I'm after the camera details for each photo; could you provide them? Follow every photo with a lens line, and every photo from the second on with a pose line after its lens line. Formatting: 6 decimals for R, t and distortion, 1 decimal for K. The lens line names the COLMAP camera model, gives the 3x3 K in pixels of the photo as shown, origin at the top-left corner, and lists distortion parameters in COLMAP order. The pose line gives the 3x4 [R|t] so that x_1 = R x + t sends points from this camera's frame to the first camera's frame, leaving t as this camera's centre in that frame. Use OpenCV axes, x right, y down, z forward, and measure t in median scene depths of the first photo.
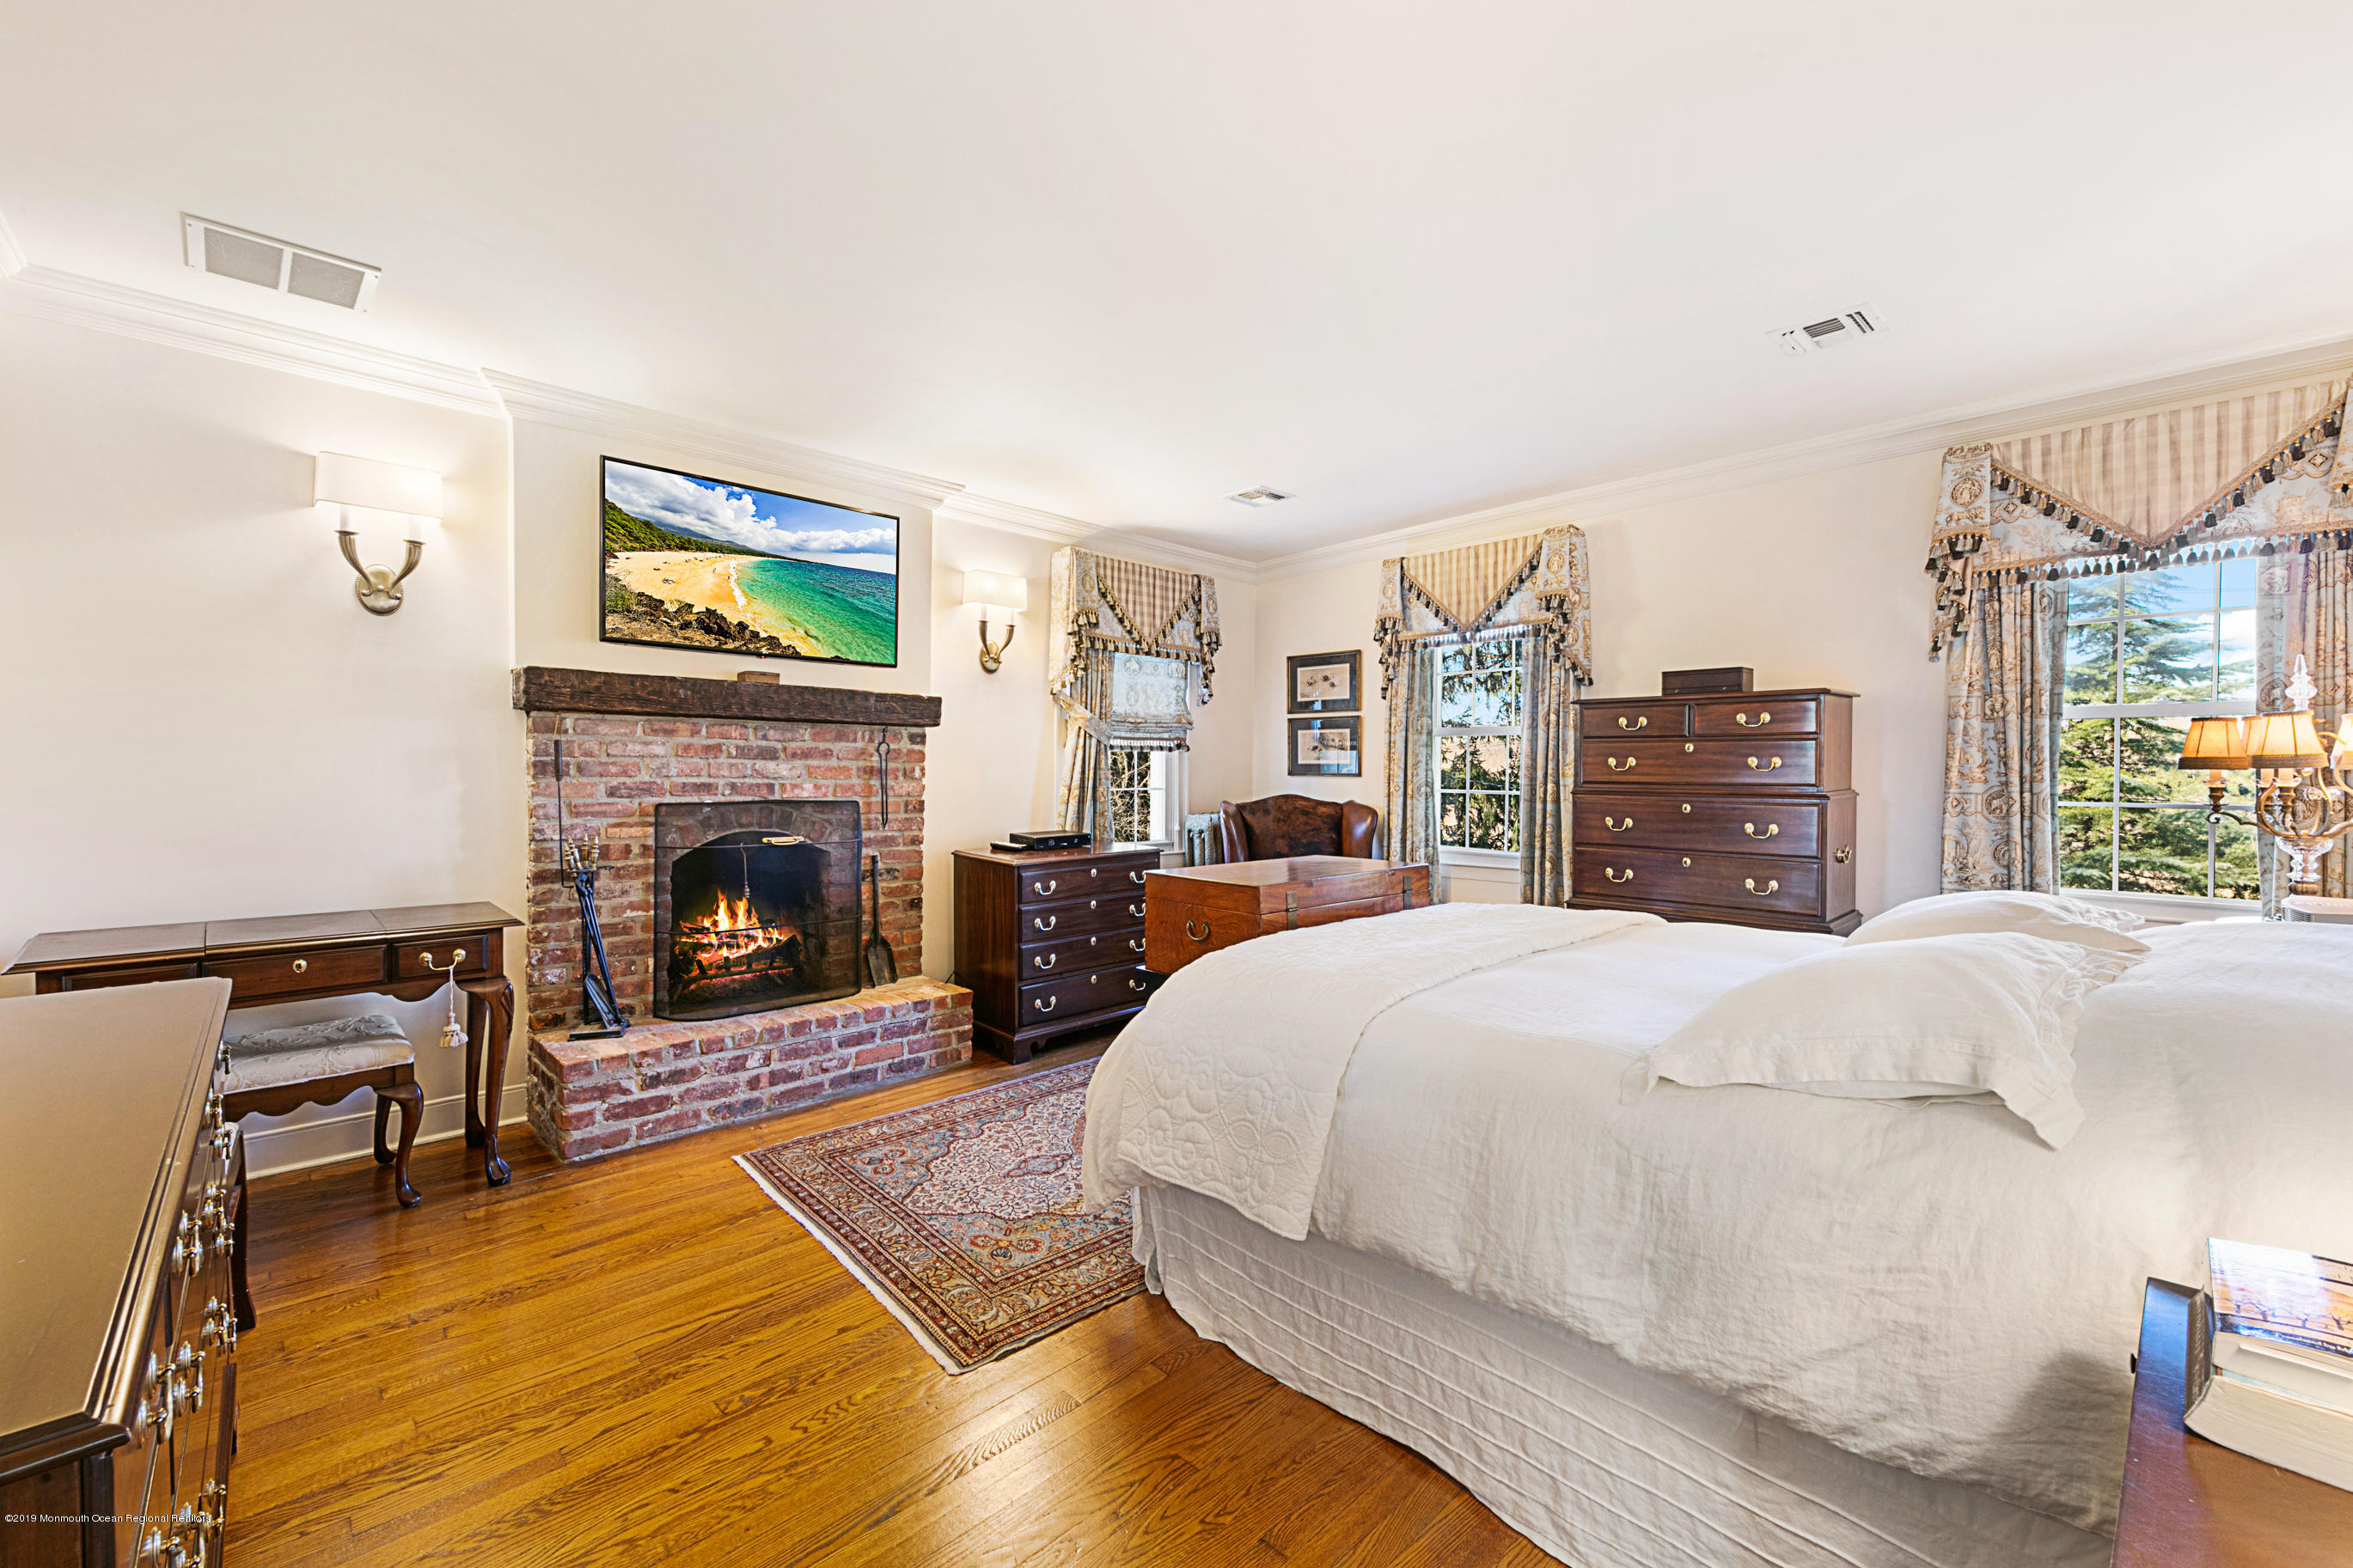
lens RADIAL K [[939.0, 0, 1186.1], [0, 939.0, 786.1], [0, 0, 1]] dist [0.006004, -0.000010]
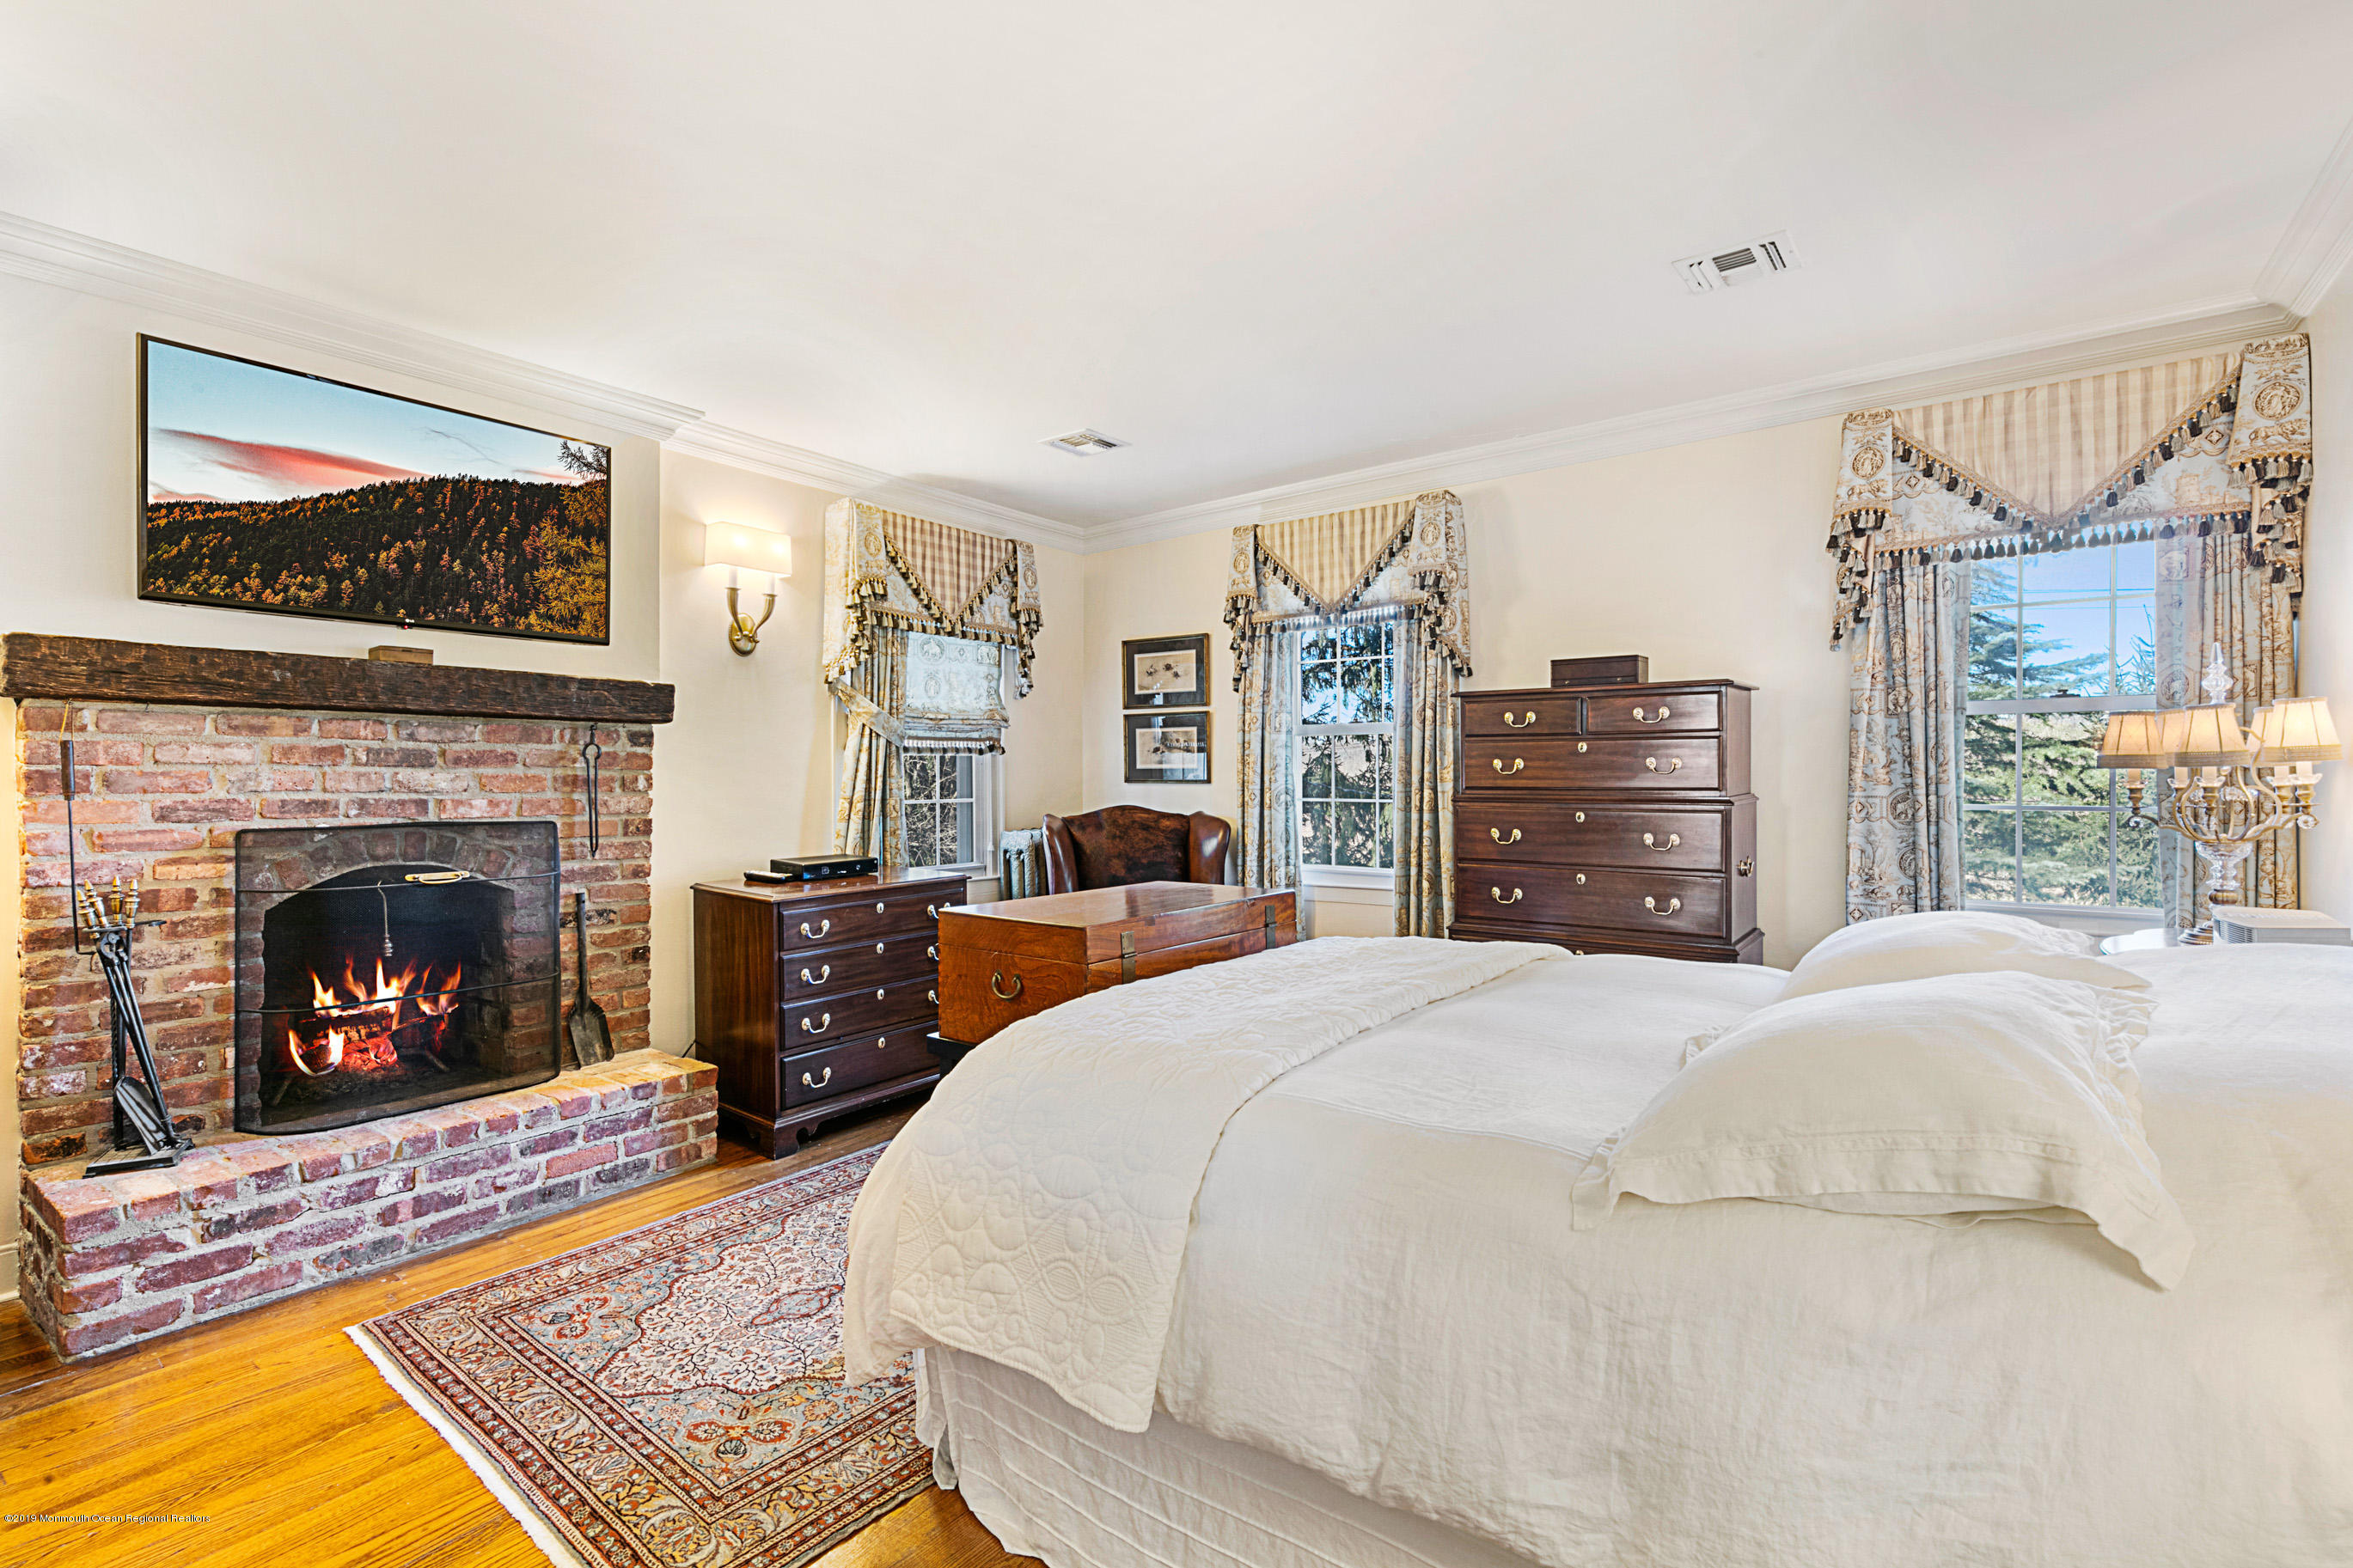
lens RADIAL K [[1051.6, 0, 1176.5], [0, 1051.6, 784.0], [0, 0, 1]] dist [0.000556, -0.000131]
pose [[0.988031, -0.008436, 0.154024, 0.015794], [0.009946, 0.999910, -0.009035, -0.002002], [-0.153933, 0.010458, 0.988026, 0.107161]]
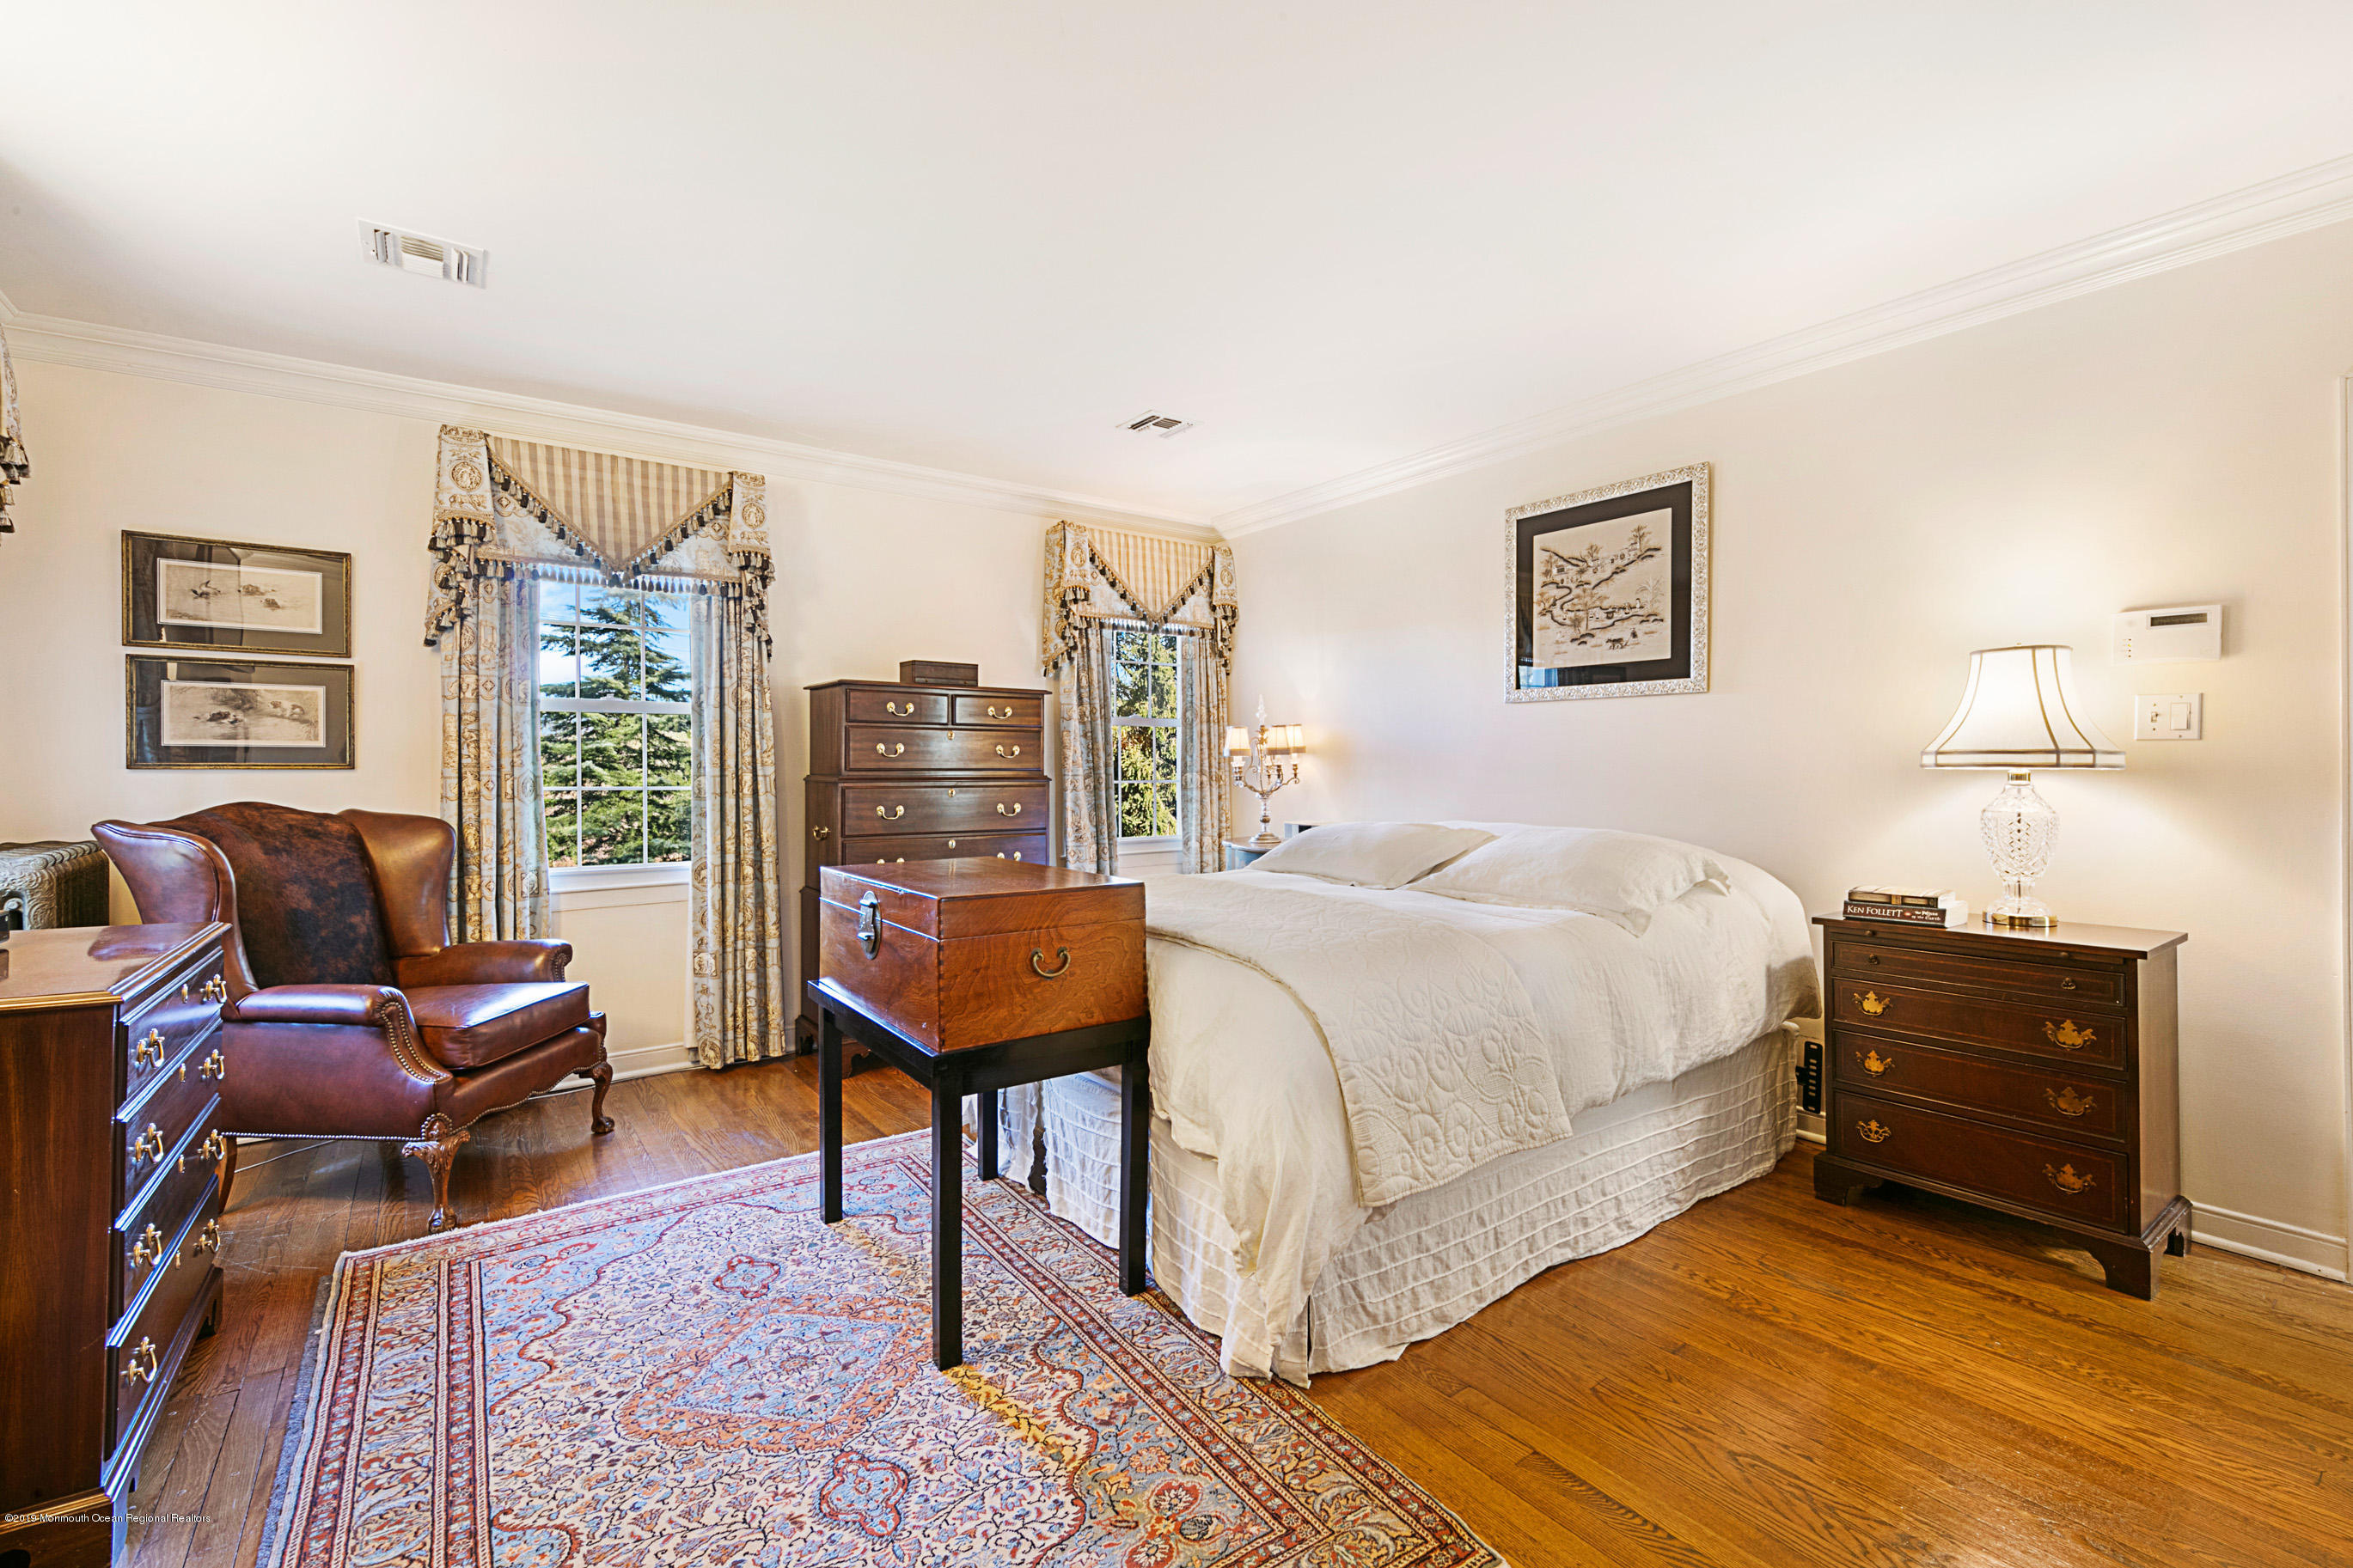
lens RADIAL K [[995.3, 0, 1176.5], [0, 995.3, 784.0], [0, 0, 1]] dist [-0.000838, -0.000131]
pose [[0.144067, -0.016863, 0.989424, -0.570857], [0.022134, 0.999660, 0.013815, 0.003529], [-0.989320, 0.019910, 0.144392, 0.626859]]
